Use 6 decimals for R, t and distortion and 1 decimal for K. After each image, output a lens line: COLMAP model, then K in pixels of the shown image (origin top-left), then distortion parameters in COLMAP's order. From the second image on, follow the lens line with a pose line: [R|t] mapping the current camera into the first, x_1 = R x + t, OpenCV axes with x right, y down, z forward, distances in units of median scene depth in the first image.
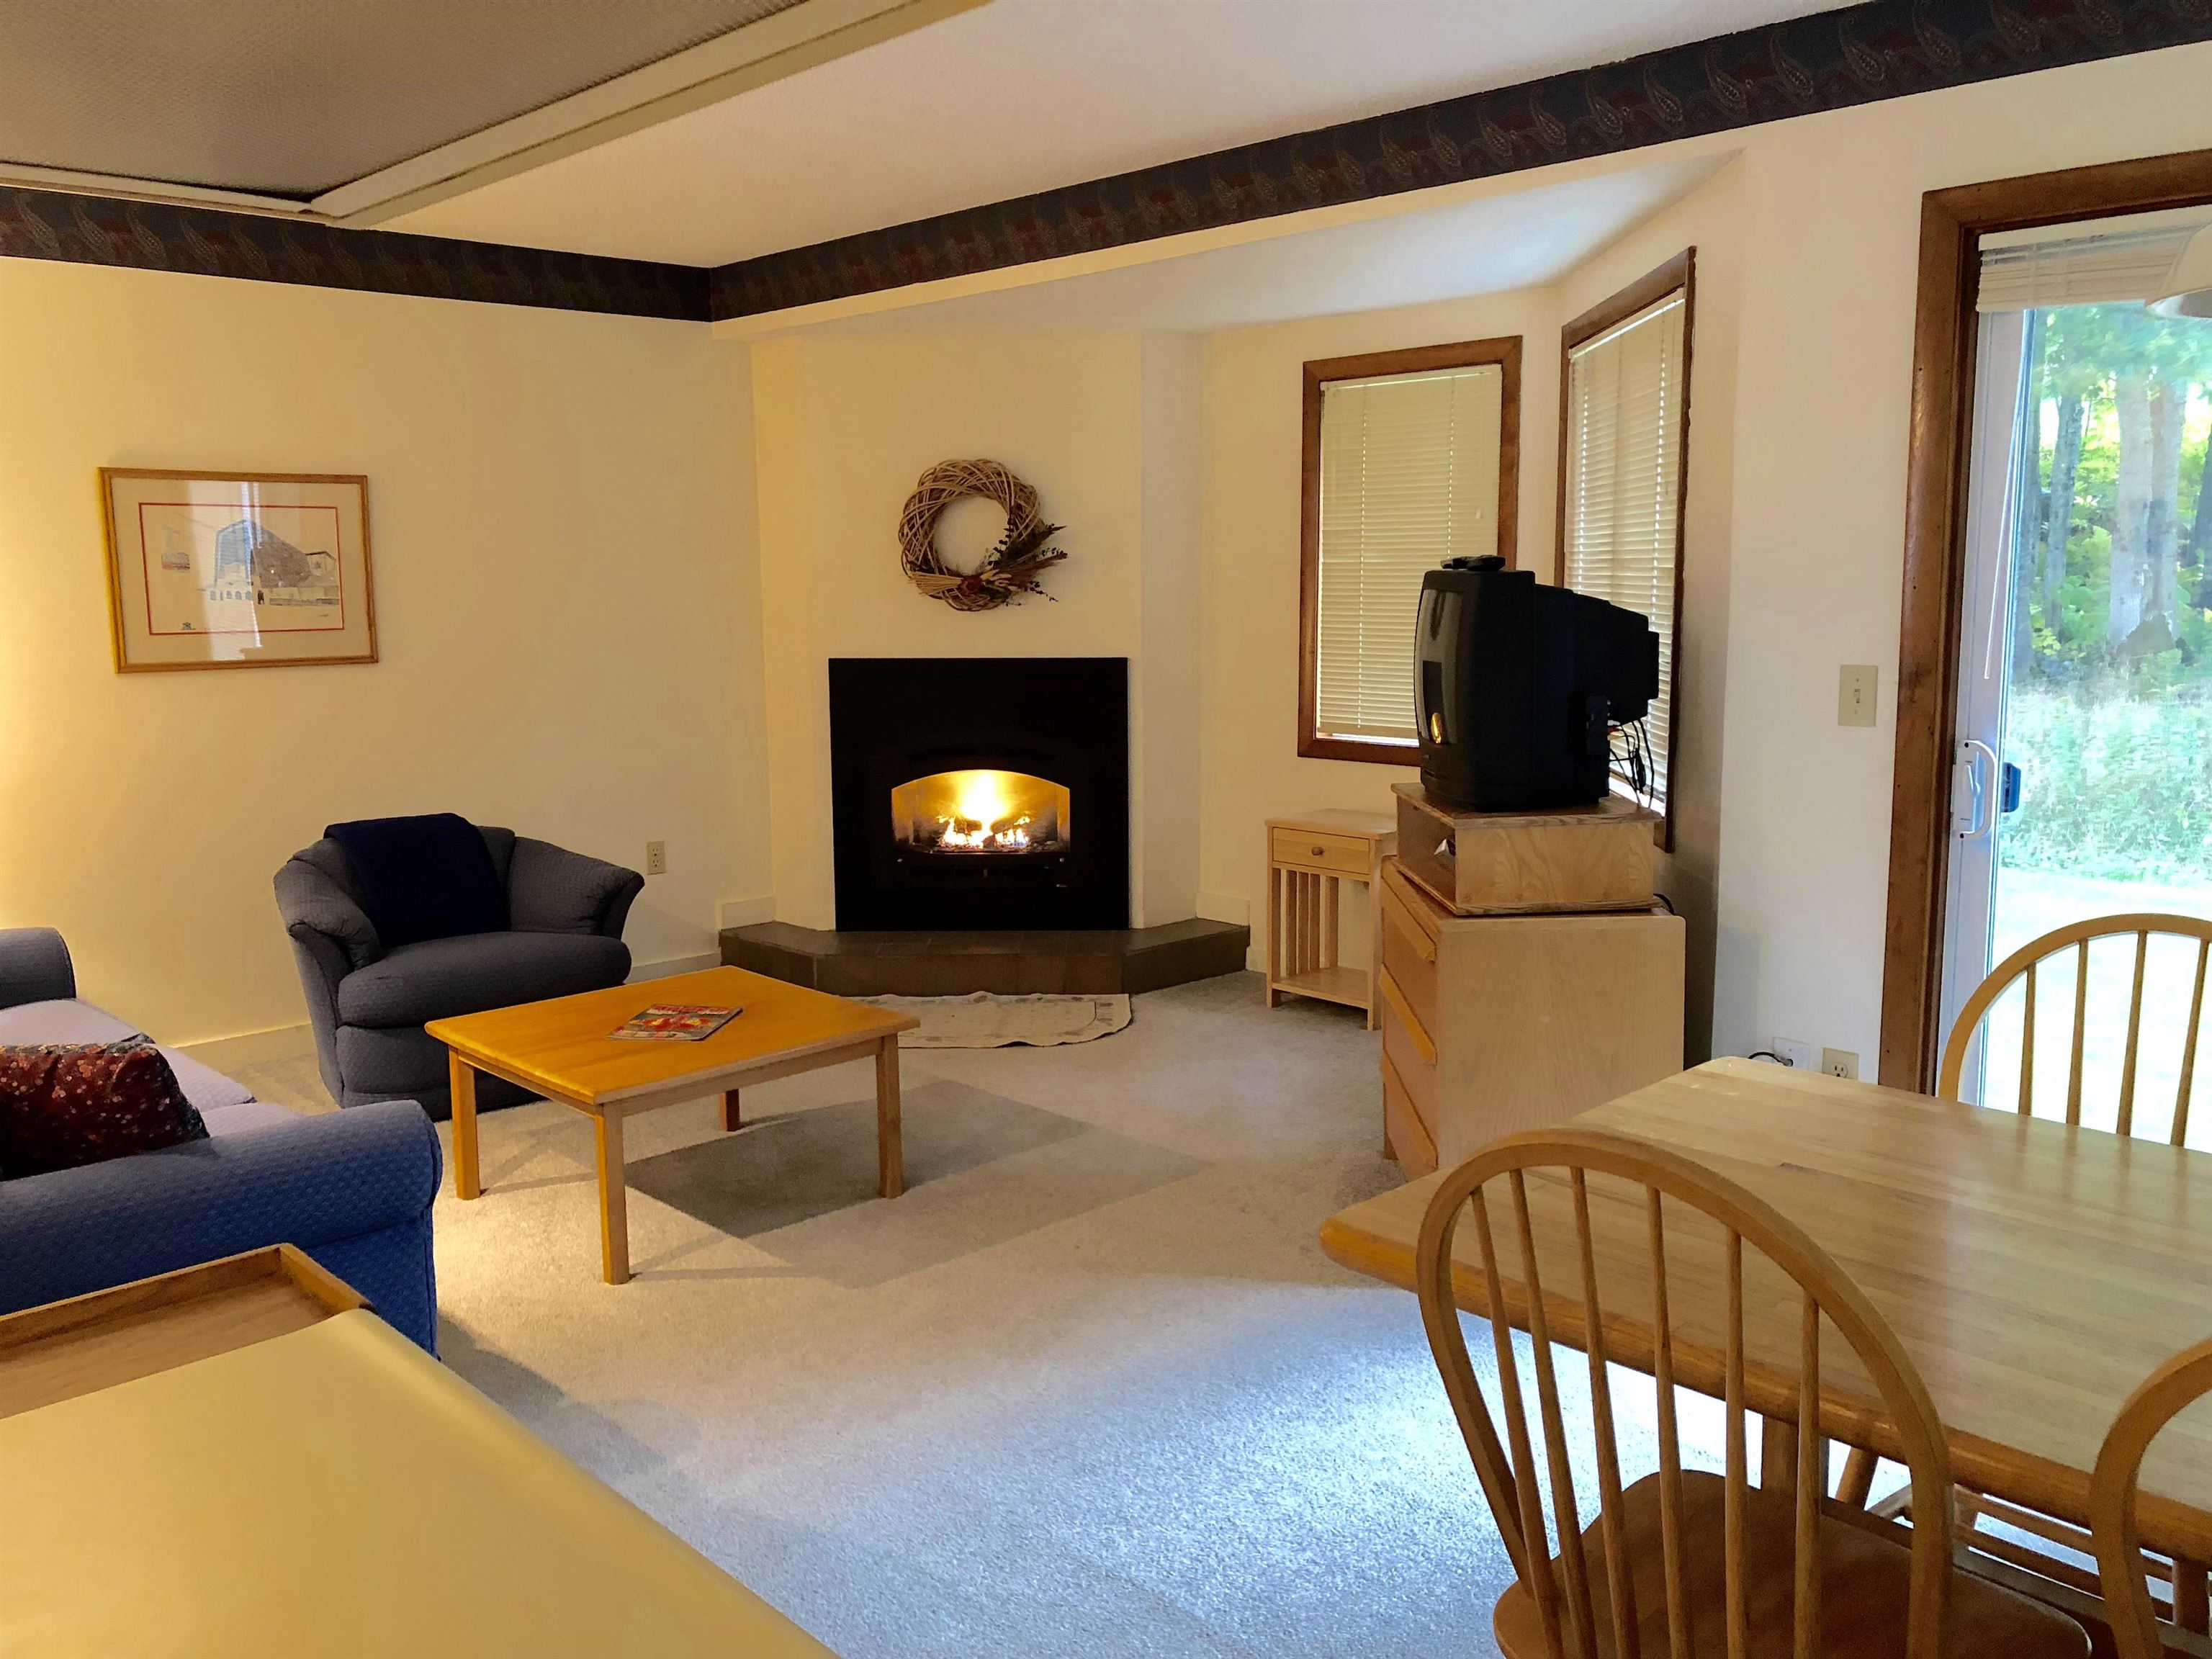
lens RADIAL K [[1790.7, 0, 1111.3], [0, 1790.7, 815.3], [0, 0, 1]] dist [0.042331, -0.046345]
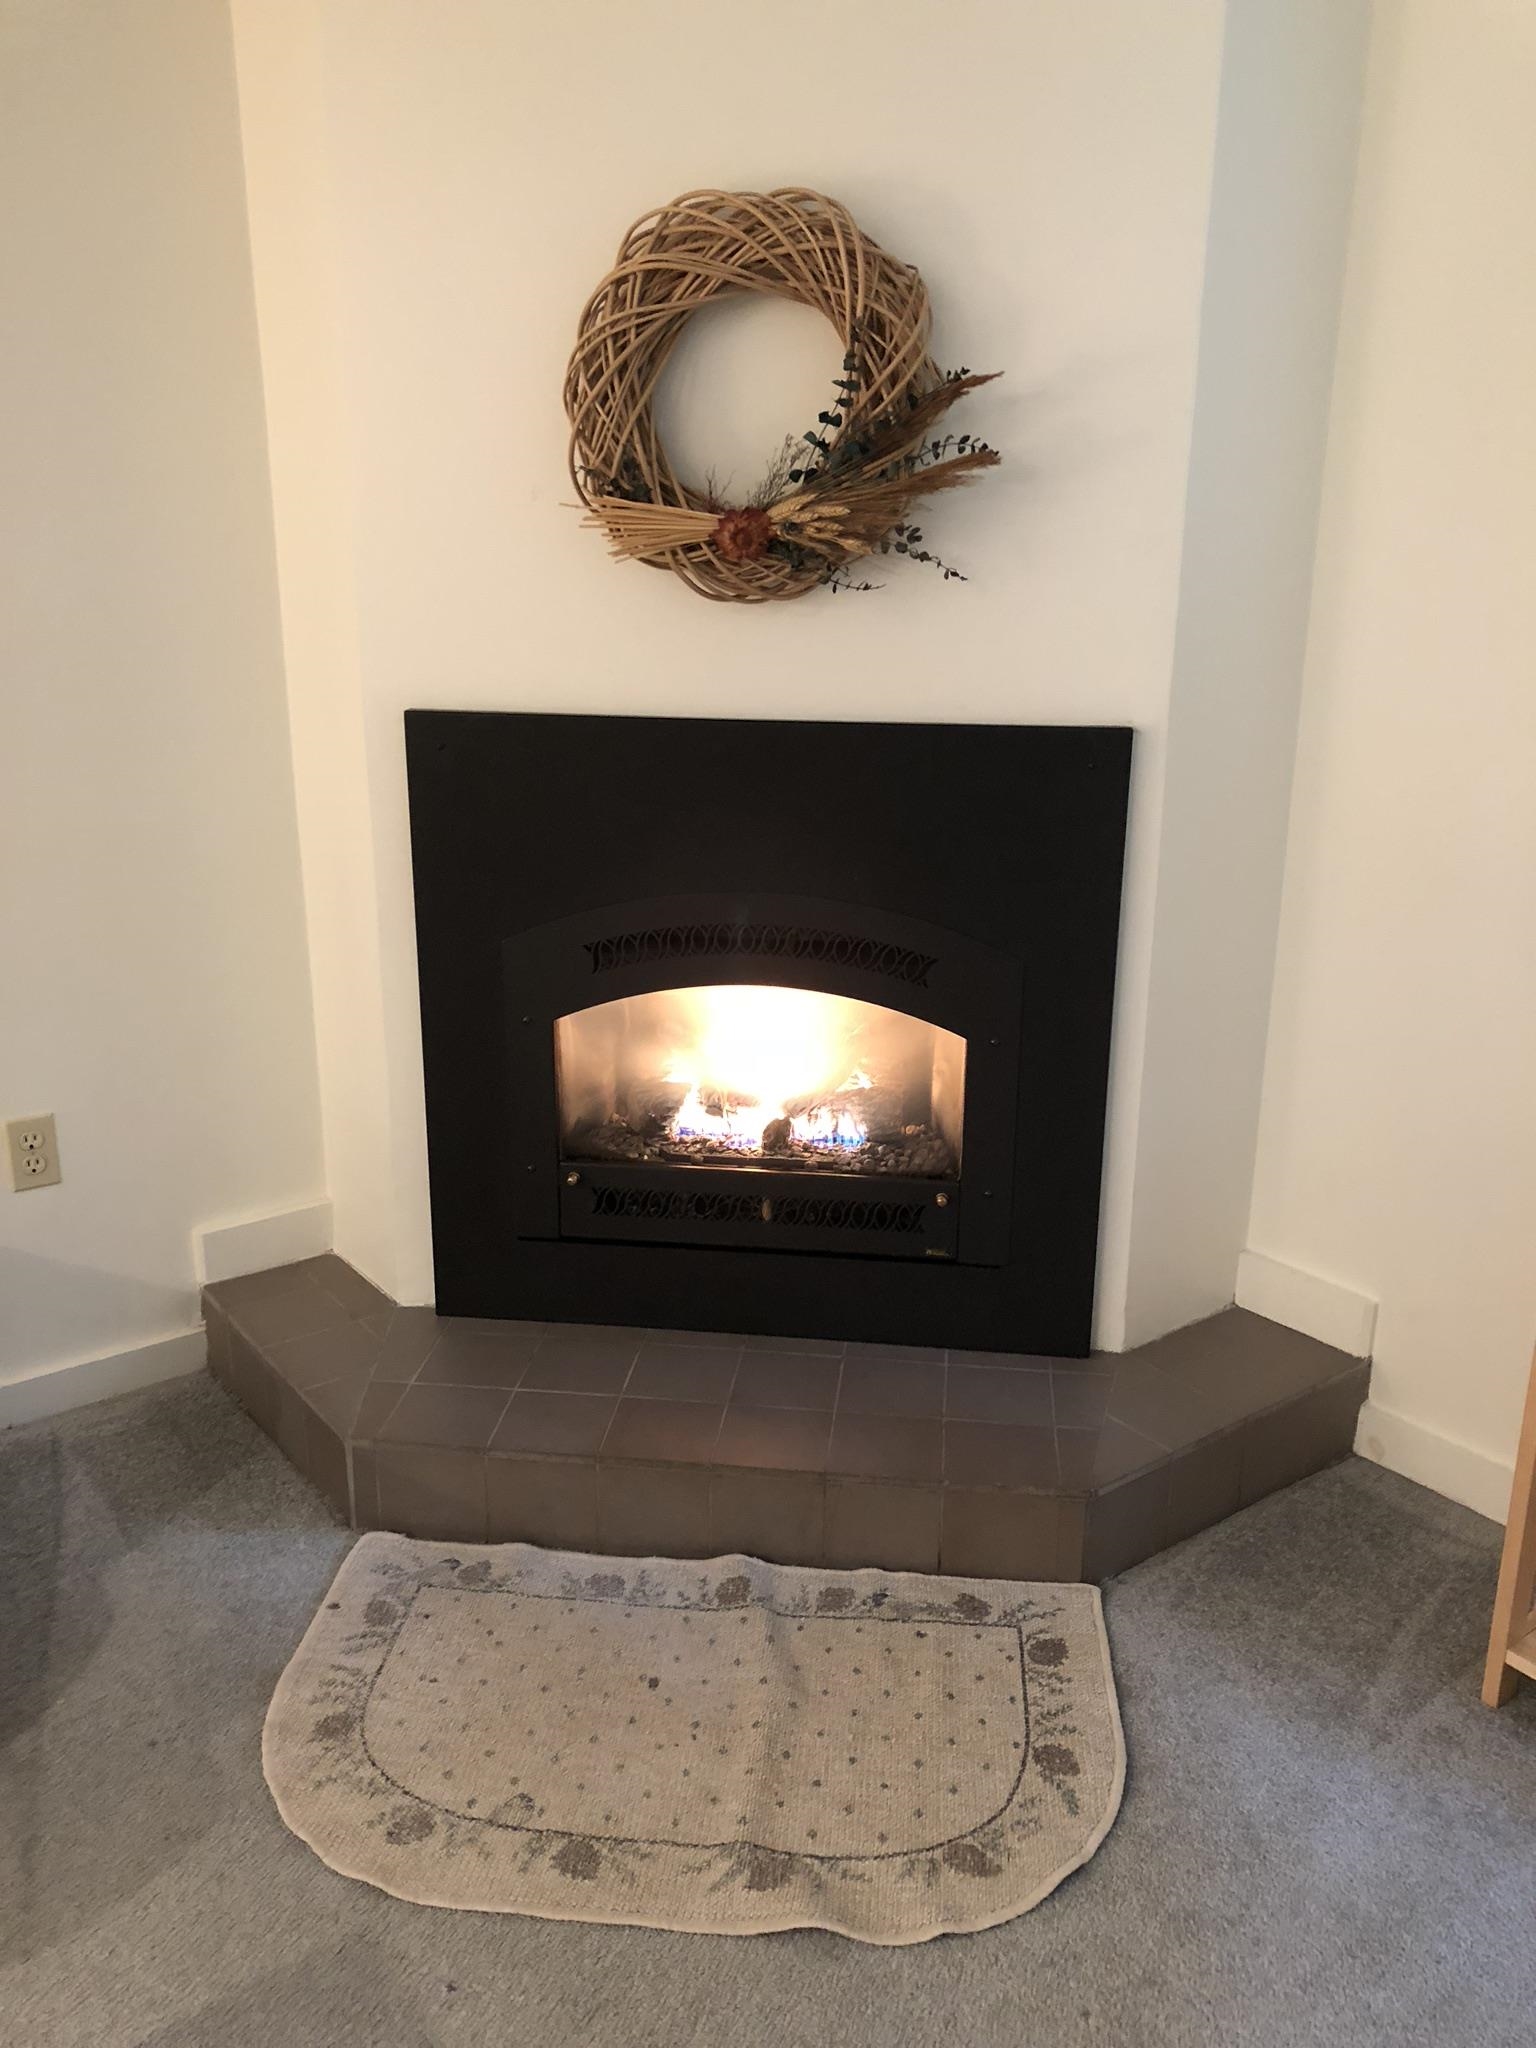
lens RADIAL K [[1658.0, 0, 762.7], [0, 1658.0, 1005.0], [0, 0, 1]] dist [0.042331, -0.046345]
pose [[0.993923, 0.044812, -0.100547, -0.034989], [-0.028997, 0.987713, 0.153567, -0.086930], [0.106193, -0.149718, 0.983010, 0.659540]]
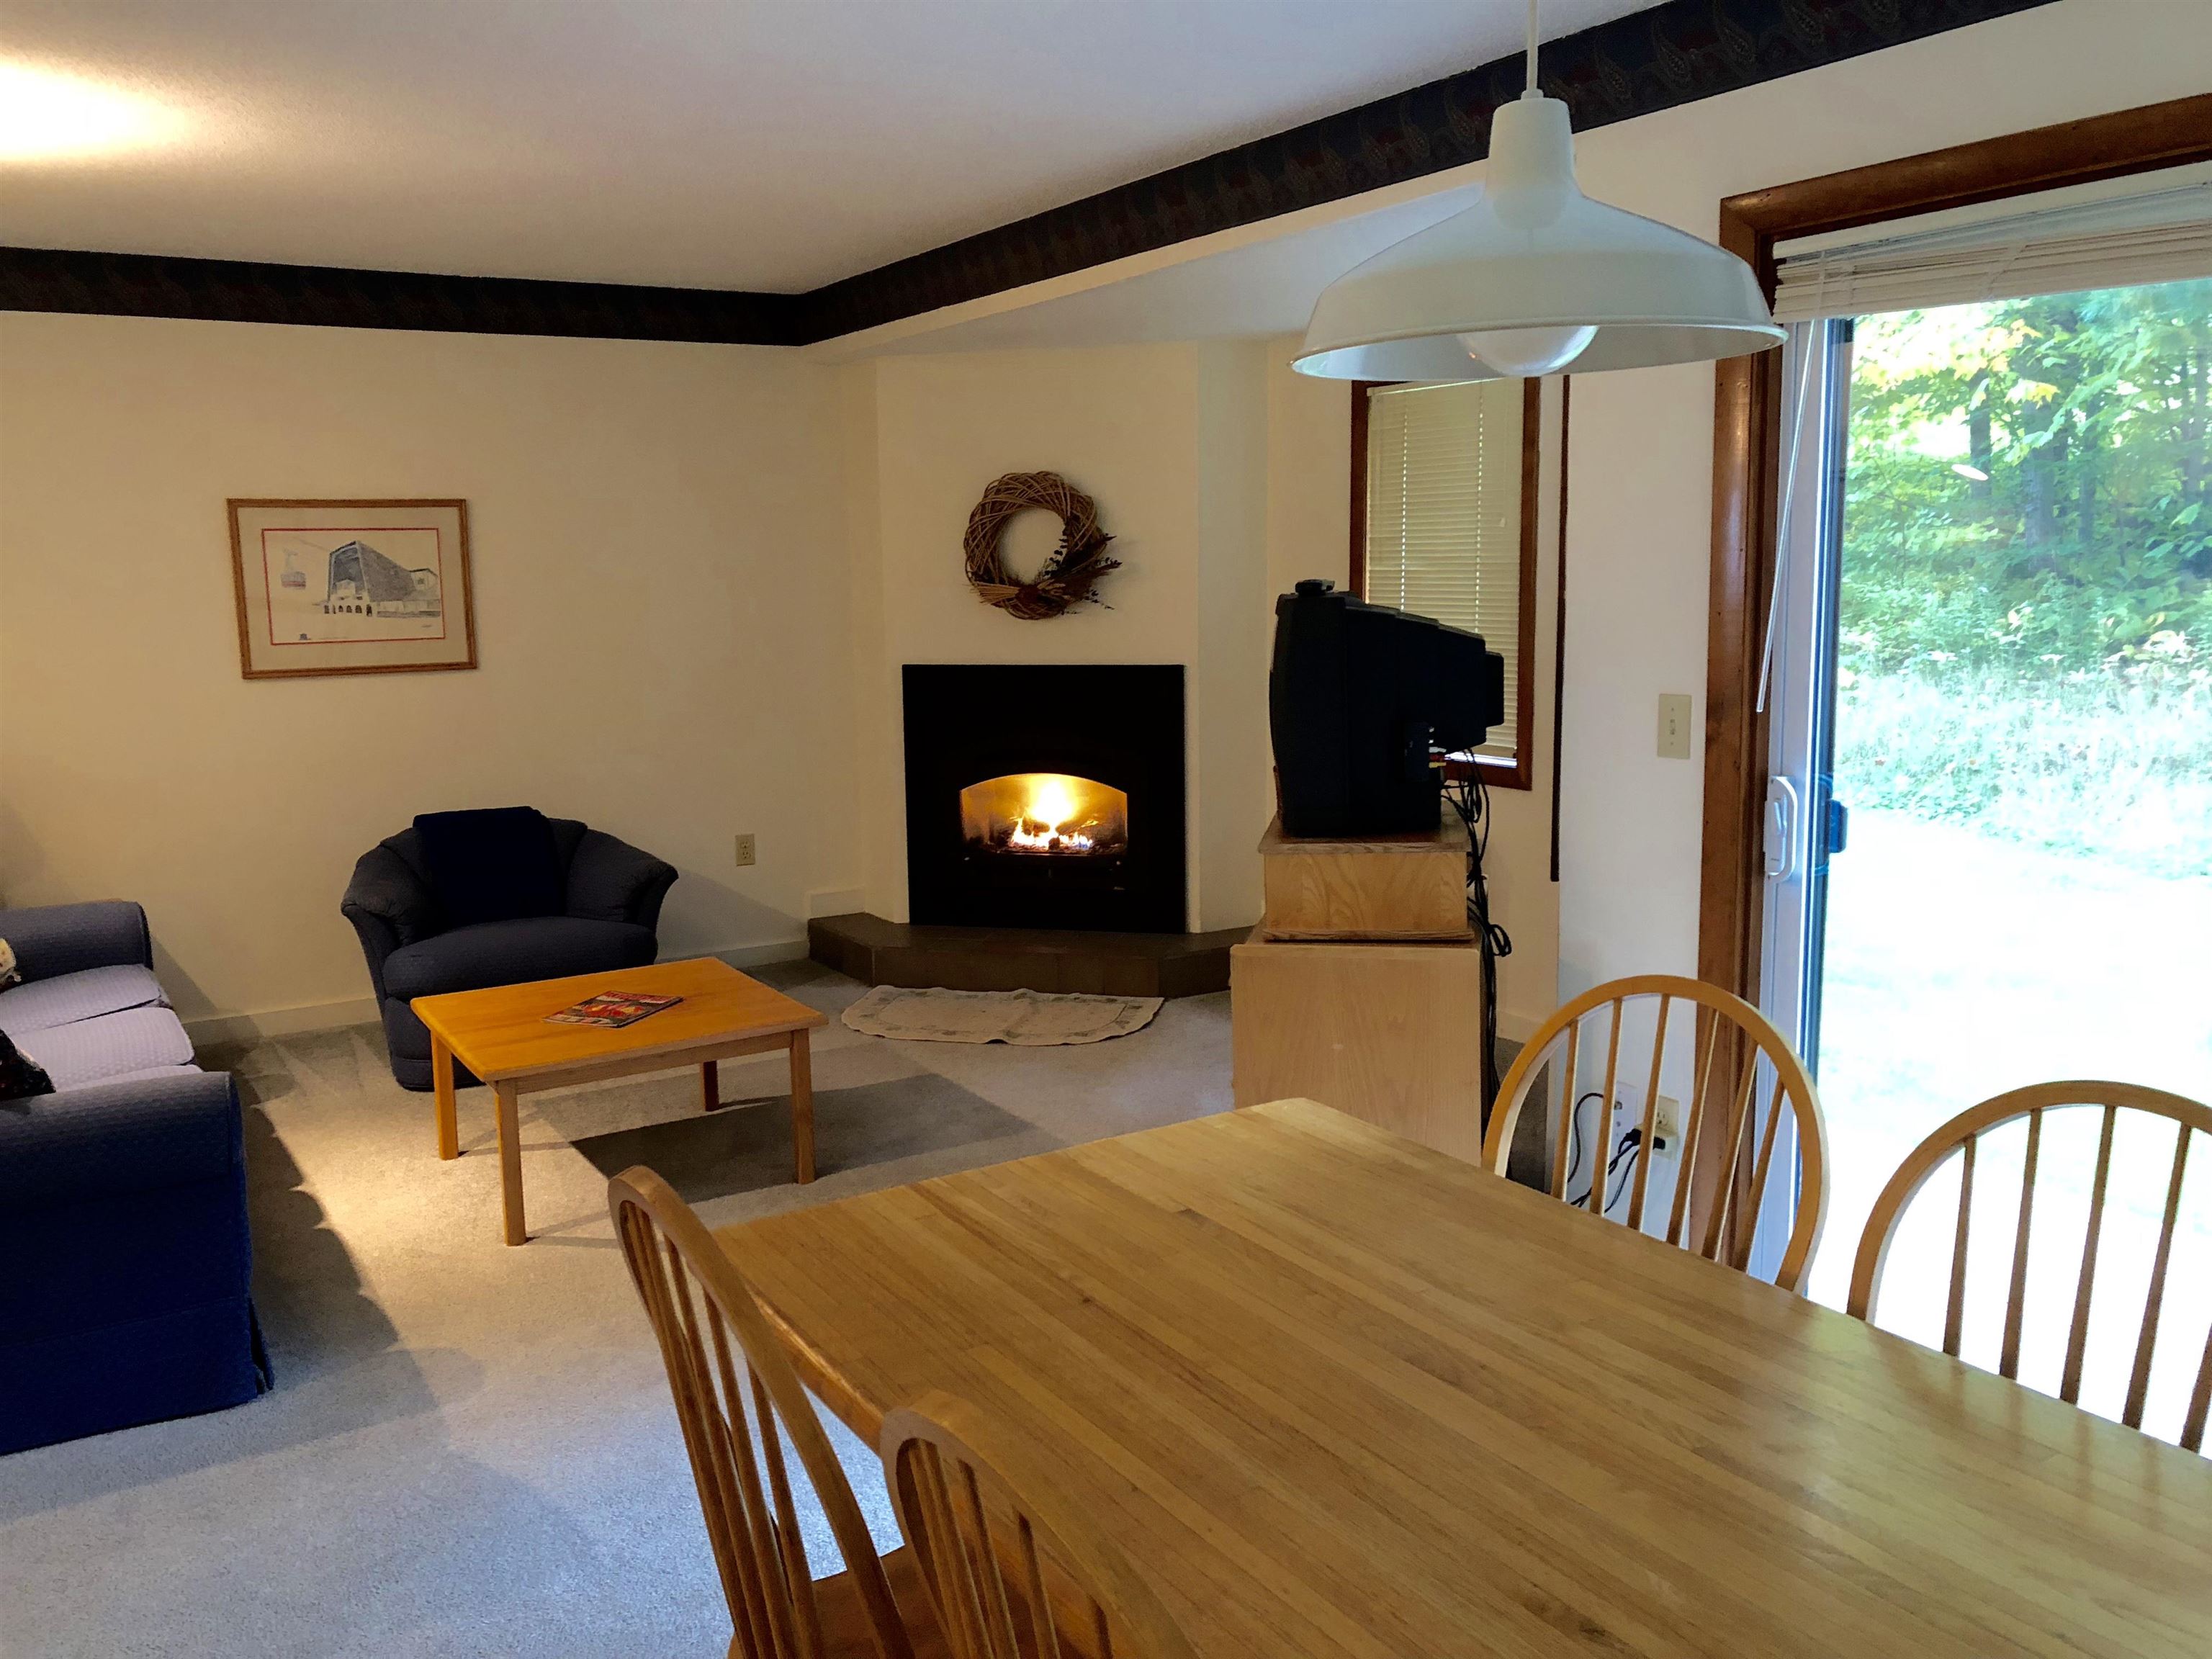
lens RADIAL K [[1790.7, 0, 1097.3], [0, 1790.7, 811.4], [0, 0, 1]] dist [0.042331, -0.046345]
pose [[0.976908, 0.022723, -0.212450, 0.190304], [-0.021475, 0.999736, 0.008178, -0.013347], [0.212580, -0.003427, 0.977138, 0.001604]]
